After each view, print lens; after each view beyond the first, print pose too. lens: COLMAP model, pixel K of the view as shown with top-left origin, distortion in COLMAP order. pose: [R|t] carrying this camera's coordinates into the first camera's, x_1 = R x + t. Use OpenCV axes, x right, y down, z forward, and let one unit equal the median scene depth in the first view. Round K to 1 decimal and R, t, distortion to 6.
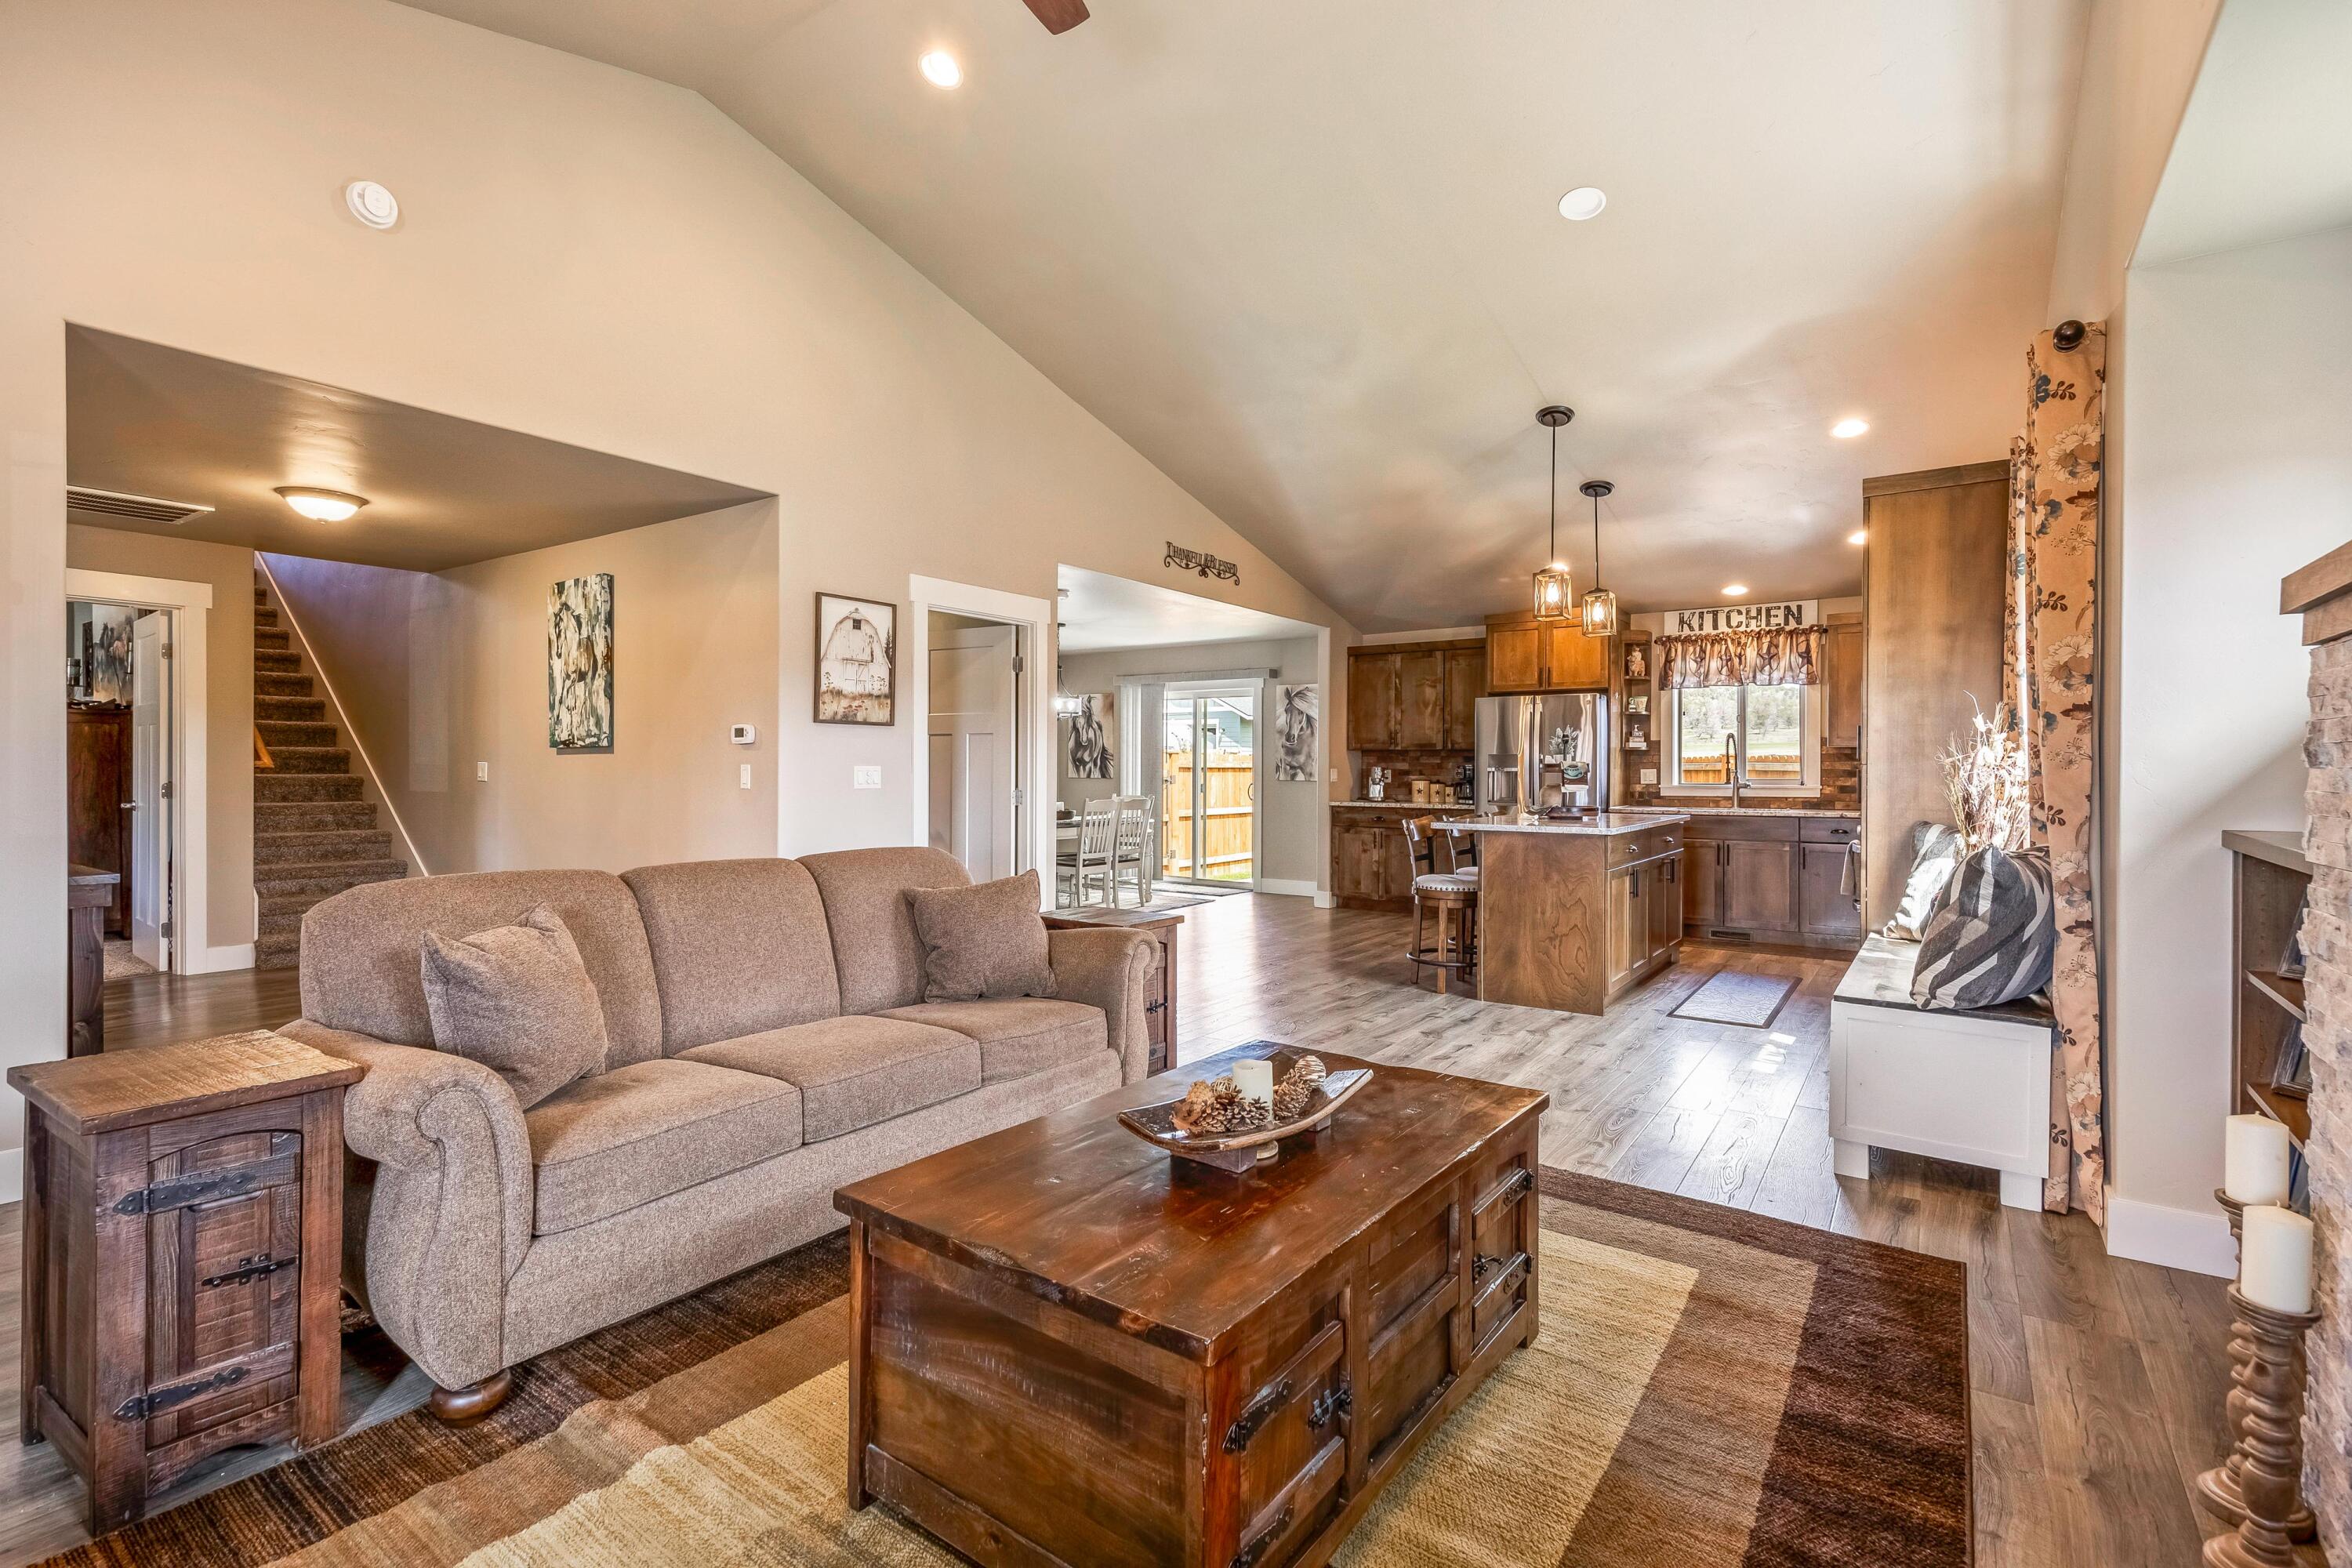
lens RADIAL K [[1070.9, 0, 1178.0], [0, 1070.9, 776.7], [0, 0, 1]] dist [0.024611, -0.009509]
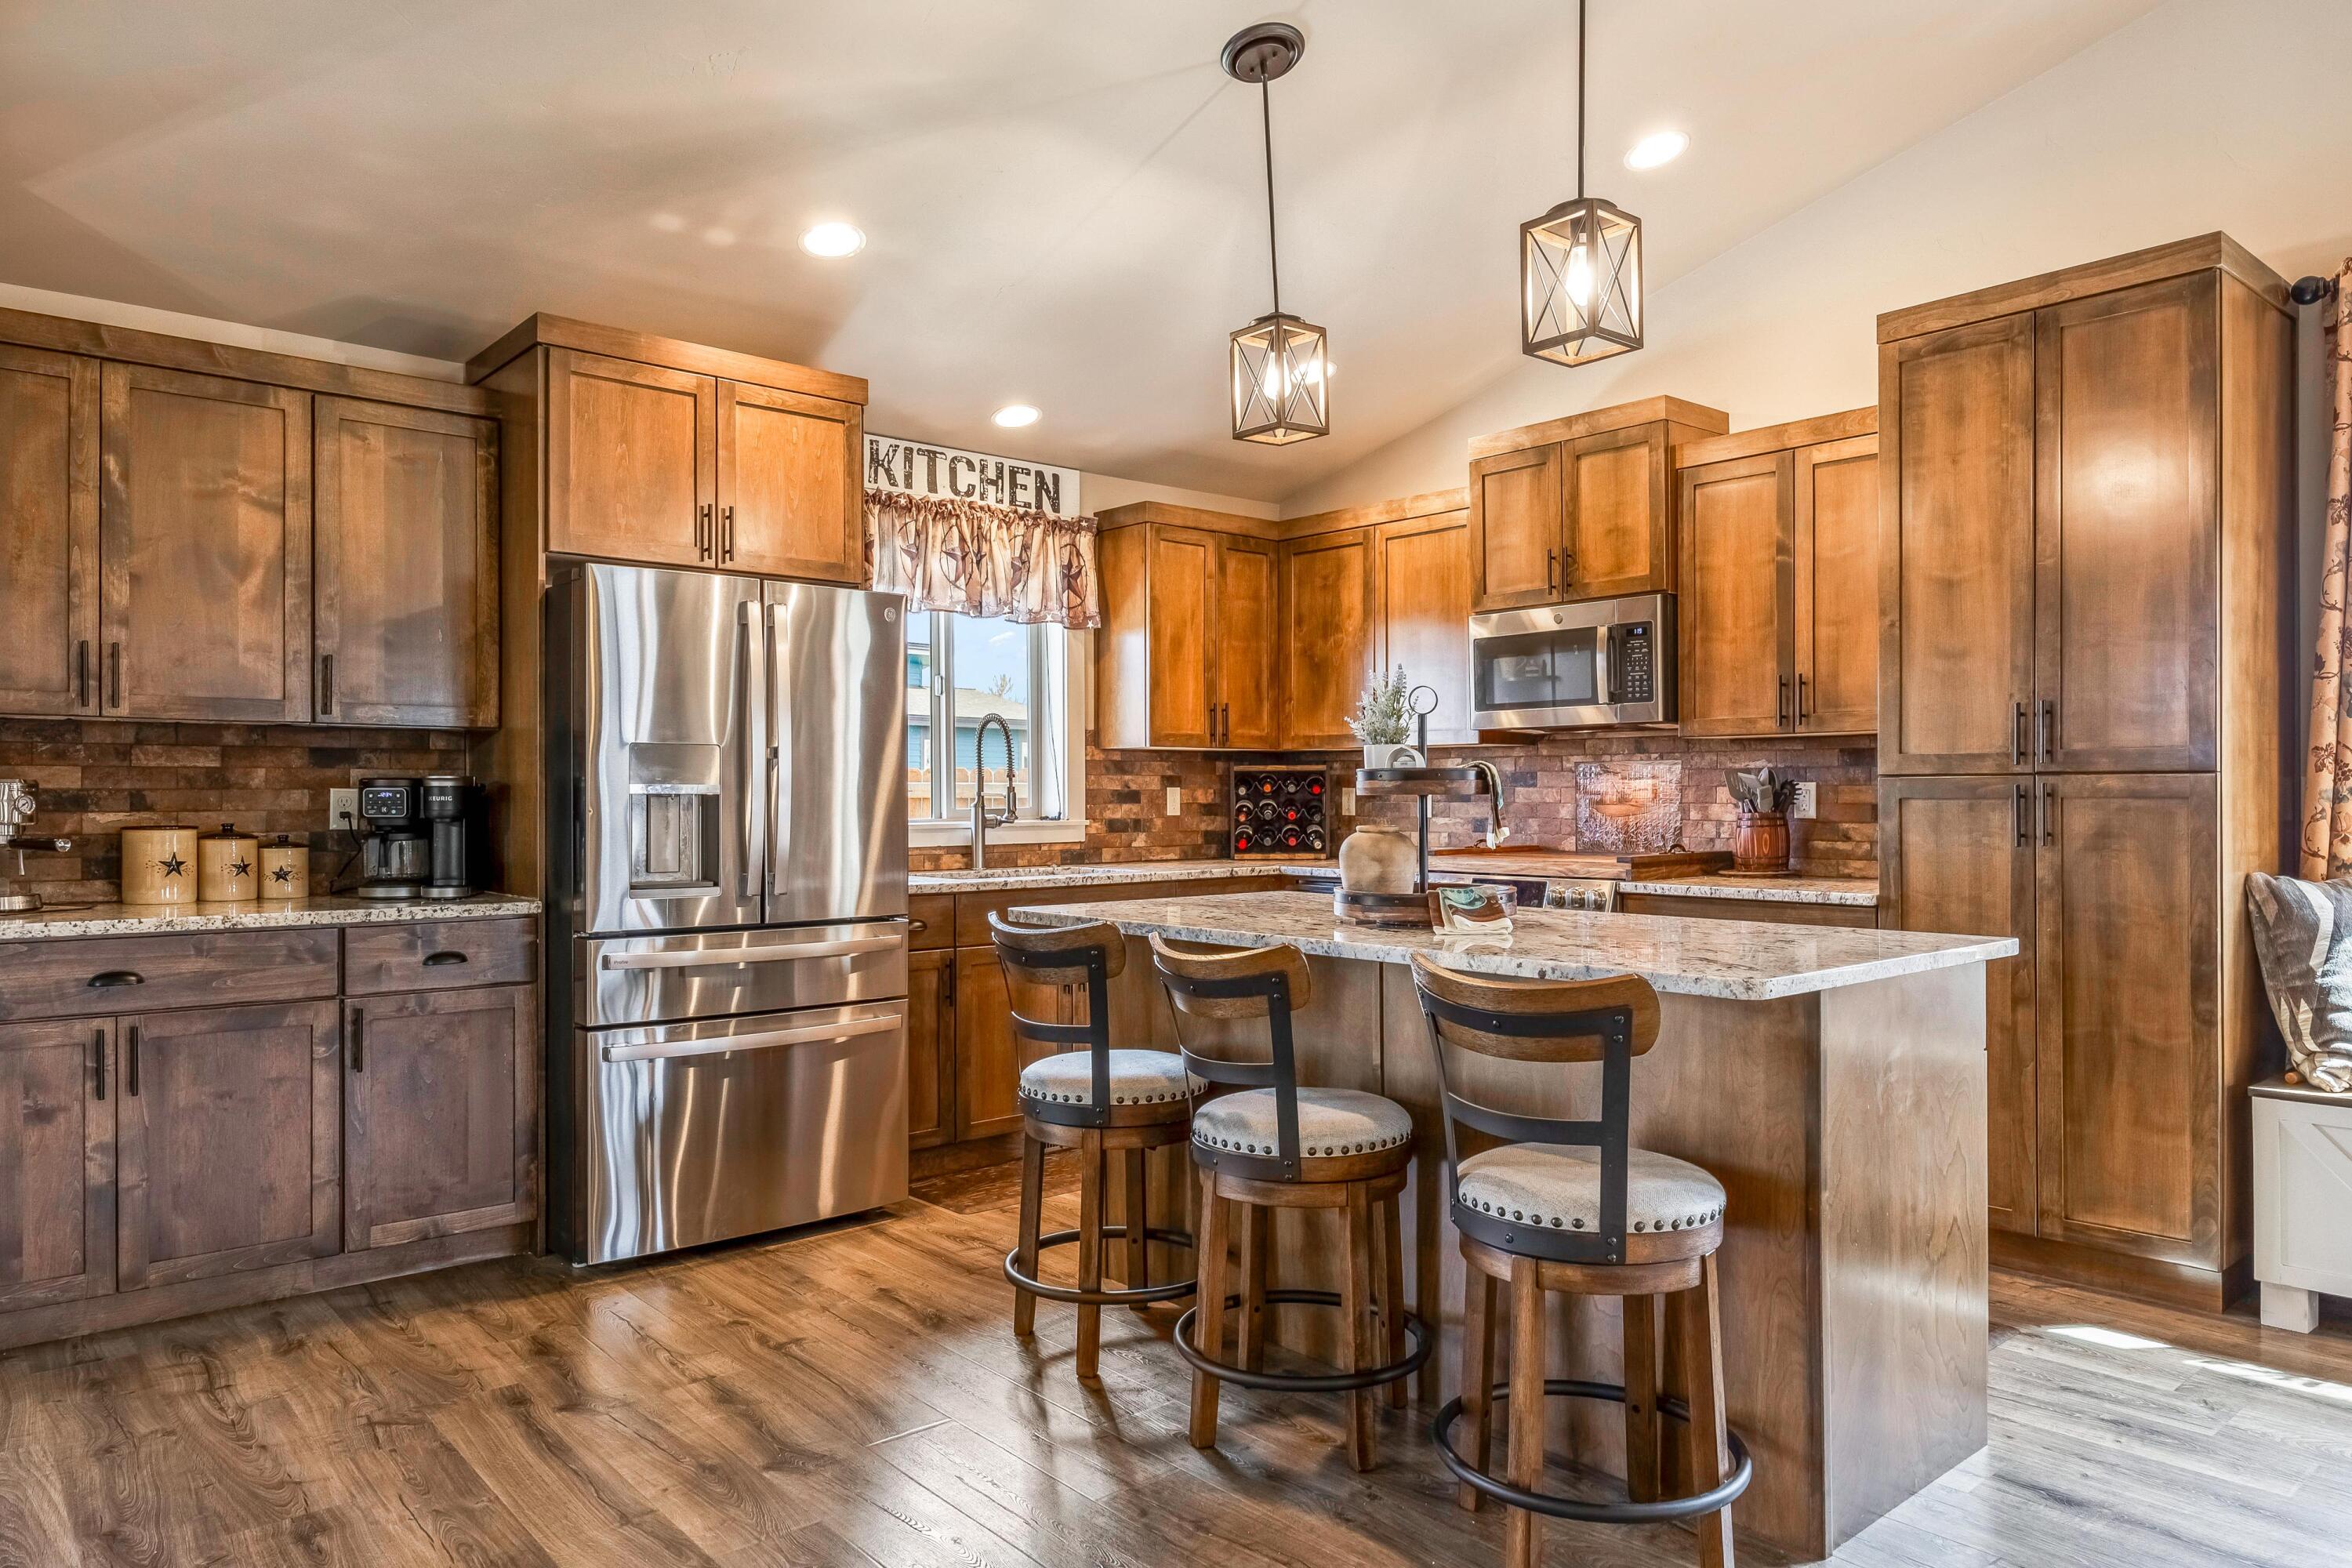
lens RADIAL K [[1504.4, 0, 1168.3], [0, 1504.4, 800.7], [0, 0, 1]] dist [0.002475, -0.001119]
pose [[0.243959, -0.005714, 0.969769, -0.118247], [0.011346, 0.999931, 0.003038, -0.002771], [-0.969719, 0.010262, 0.244007, 0.773012]]
